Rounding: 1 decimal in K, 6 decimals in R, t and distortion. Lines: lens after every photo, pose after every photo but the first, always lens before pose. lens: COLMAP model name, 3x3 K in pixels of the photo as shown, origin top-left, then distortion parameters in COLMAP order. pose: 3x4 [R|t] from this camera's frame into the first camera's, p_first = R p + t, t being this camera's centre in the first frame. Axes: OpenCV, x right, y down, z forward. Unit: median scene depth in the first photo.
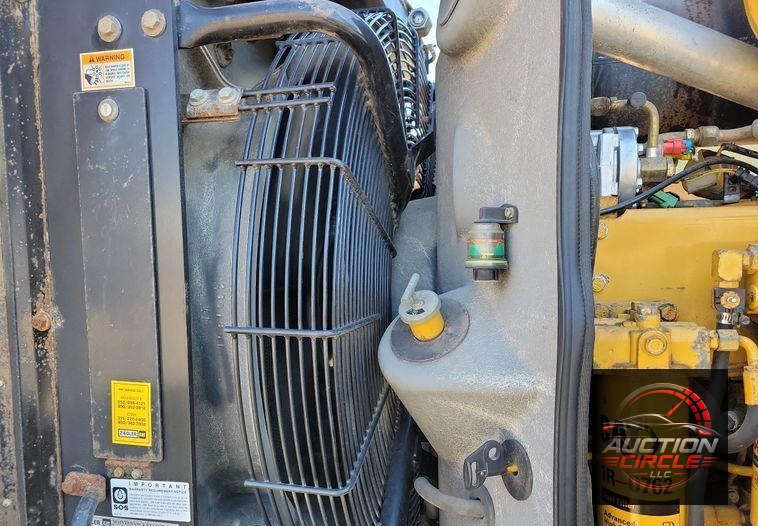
lens RADIAL K [[575.5, 0, 385.6], [0, 575.5, 281.1], [0, 0, 1]] dist [0.067509, -0.056759]
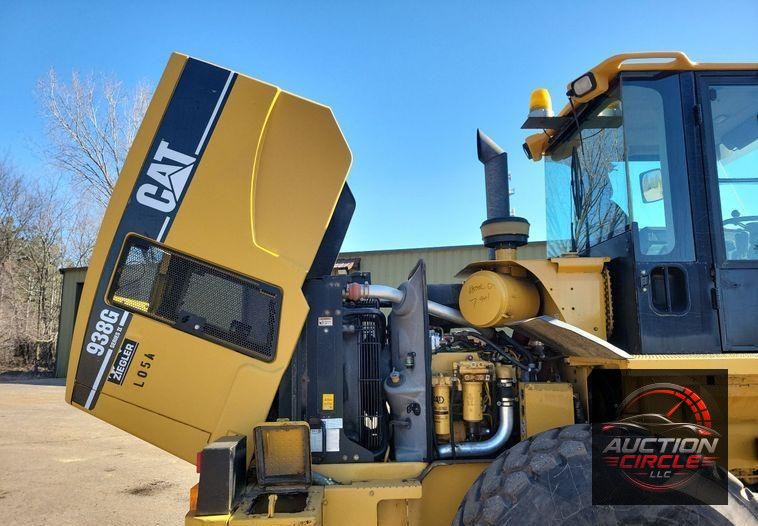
lens RADIAL K [[575.5, 0, 385.6], [0, 575.5, 281.1], [0, 0, 1]] dist [0.067509, -0.056759]
pose [[0.961578, 0.031224, 0.272751, -1.240998], [0.017955, 0.984232, -0.175970, 0.112550], [-0.273945, 0.174106, 0.945855, -3.304278]]
